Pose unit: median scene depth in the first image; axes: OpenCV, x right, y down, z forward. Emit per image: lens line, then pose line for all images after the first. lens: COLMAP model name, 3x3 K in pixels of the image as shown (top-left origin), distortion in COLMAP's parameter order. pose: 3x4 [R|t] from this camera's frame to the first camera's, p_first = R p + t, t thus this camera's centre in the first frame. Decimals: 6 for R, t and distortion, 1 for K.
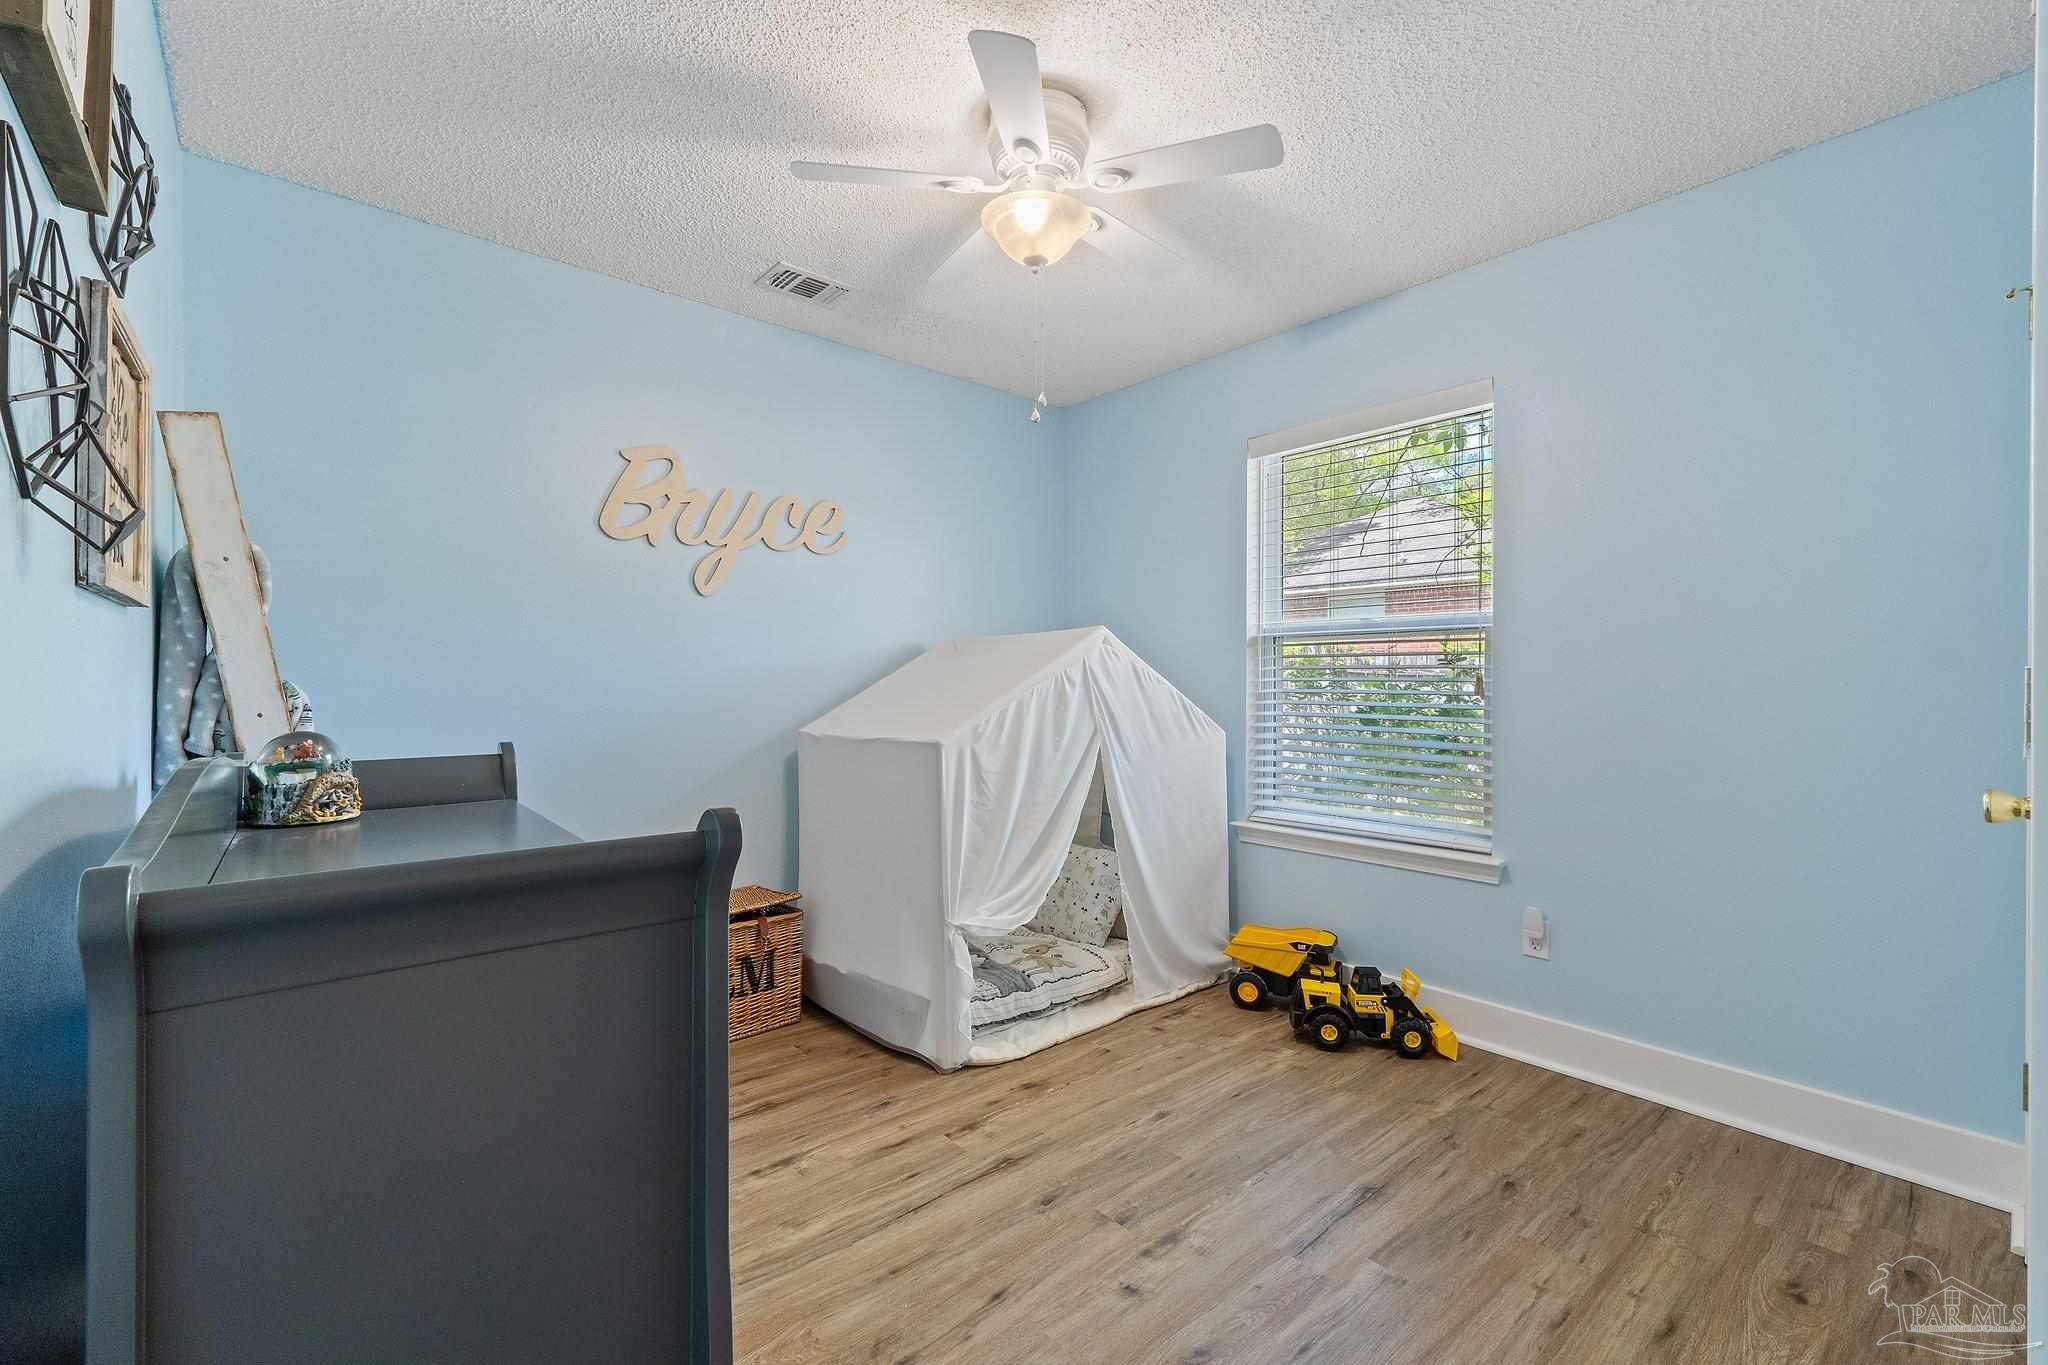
lens RADIAL K [[852.7, 0, 1022.0], [0, 852.7, 680.8], [0, 0, 1]] dist [0.007110, -0.000111]
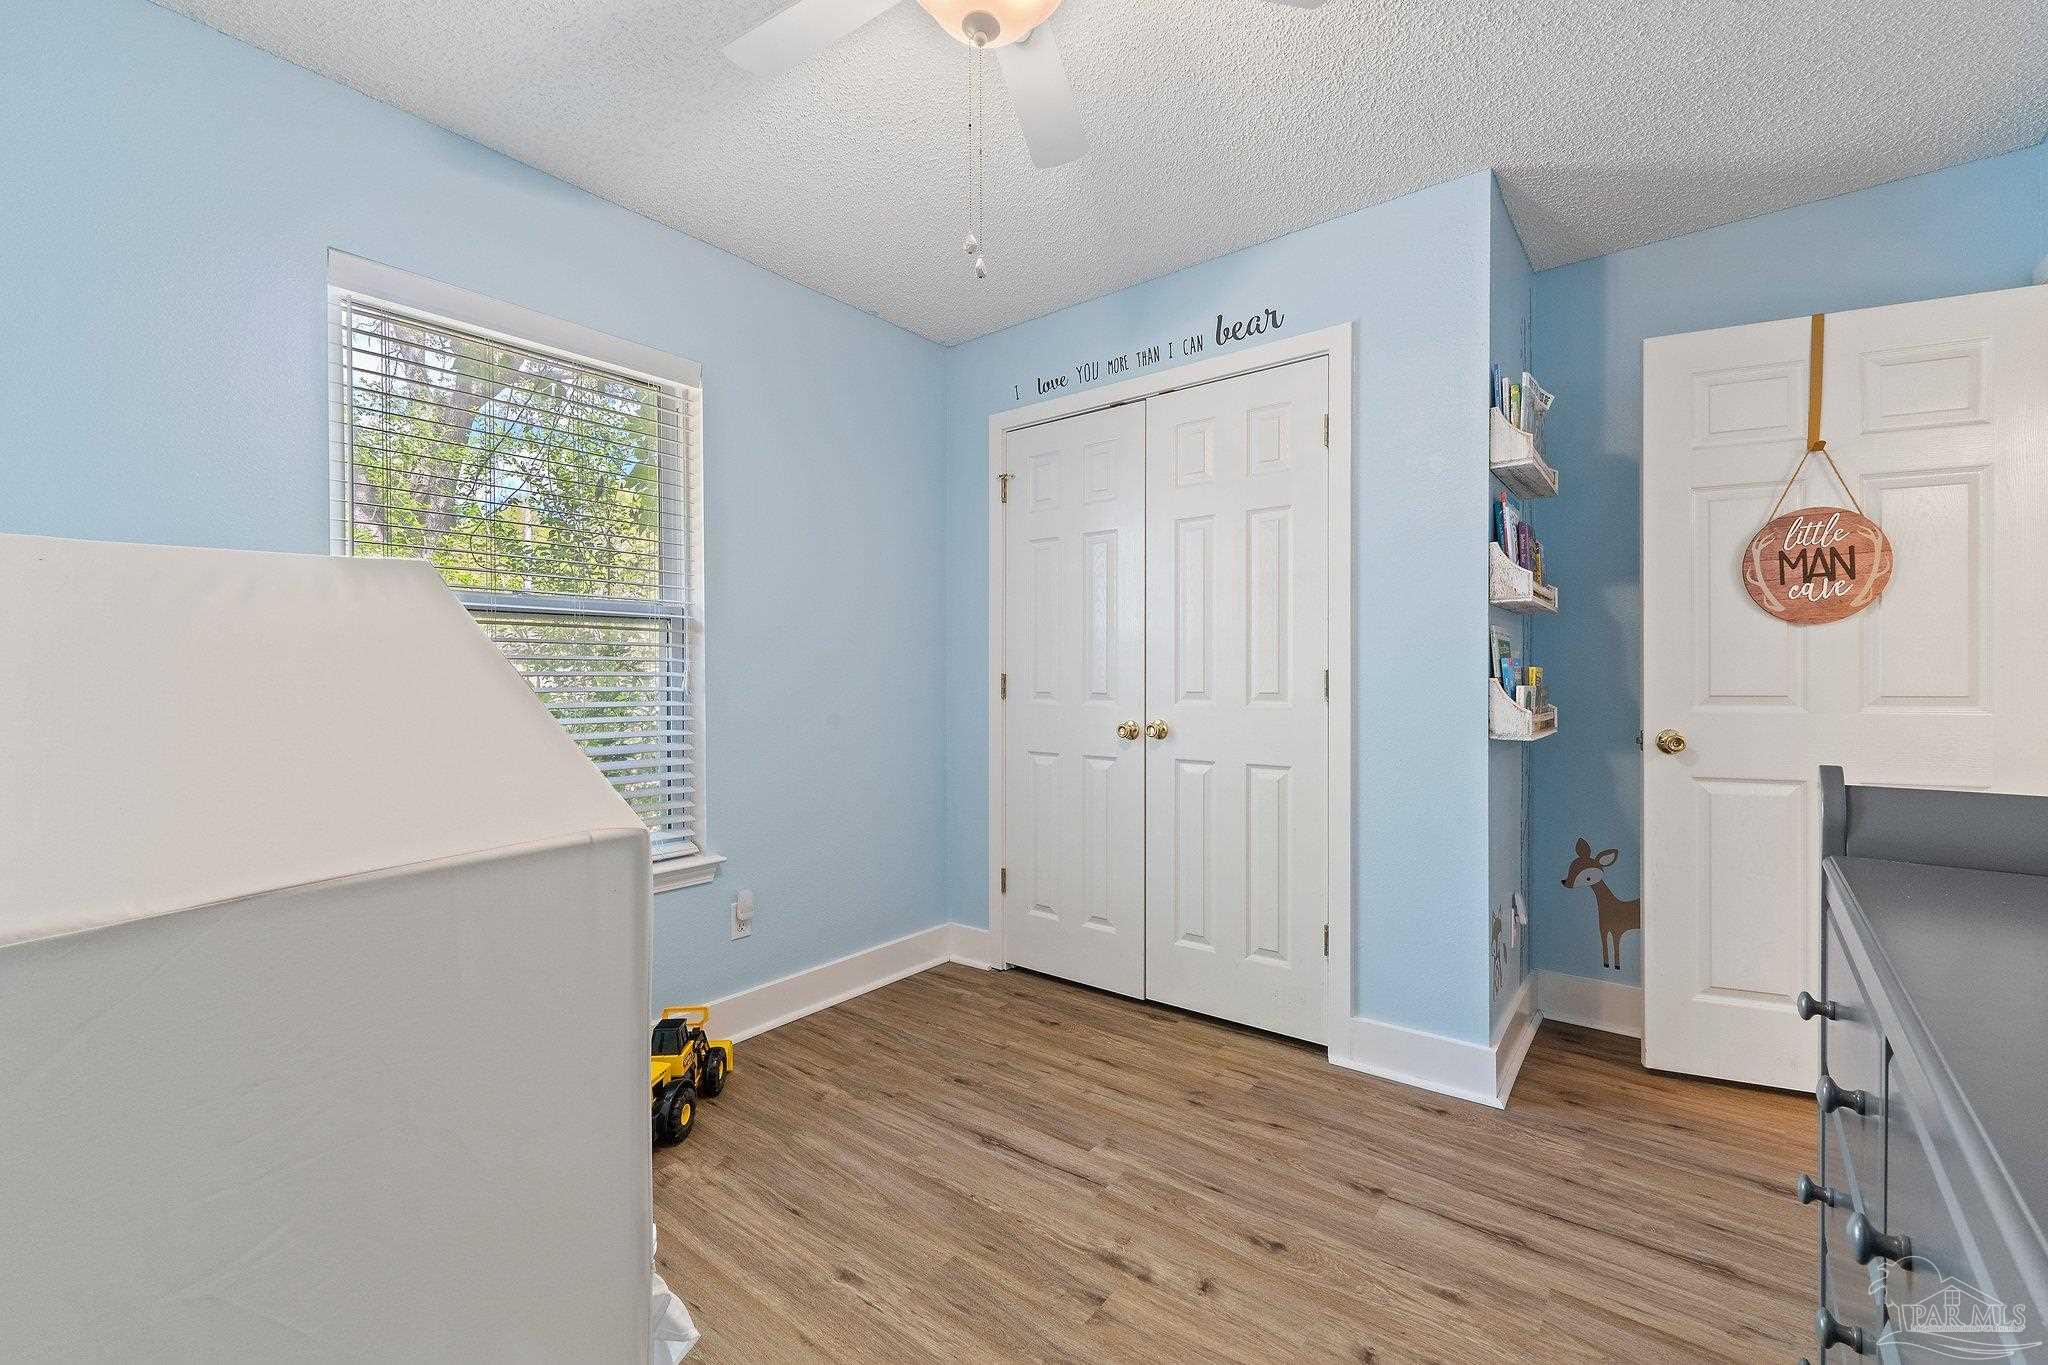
lens RADIAL K [[852.7, 0, 1022.0], [0, 852.7, 680.8], [0, 0, 1]] dist [0.007110, -0.000111]
pose [[-0.185440, -0.006182, 0.982636, -0.673357], [0.004467, 0.999965, 0.007134, 0.000602], [-0.982645, 0.005712, -0.185406, 1.161708]]
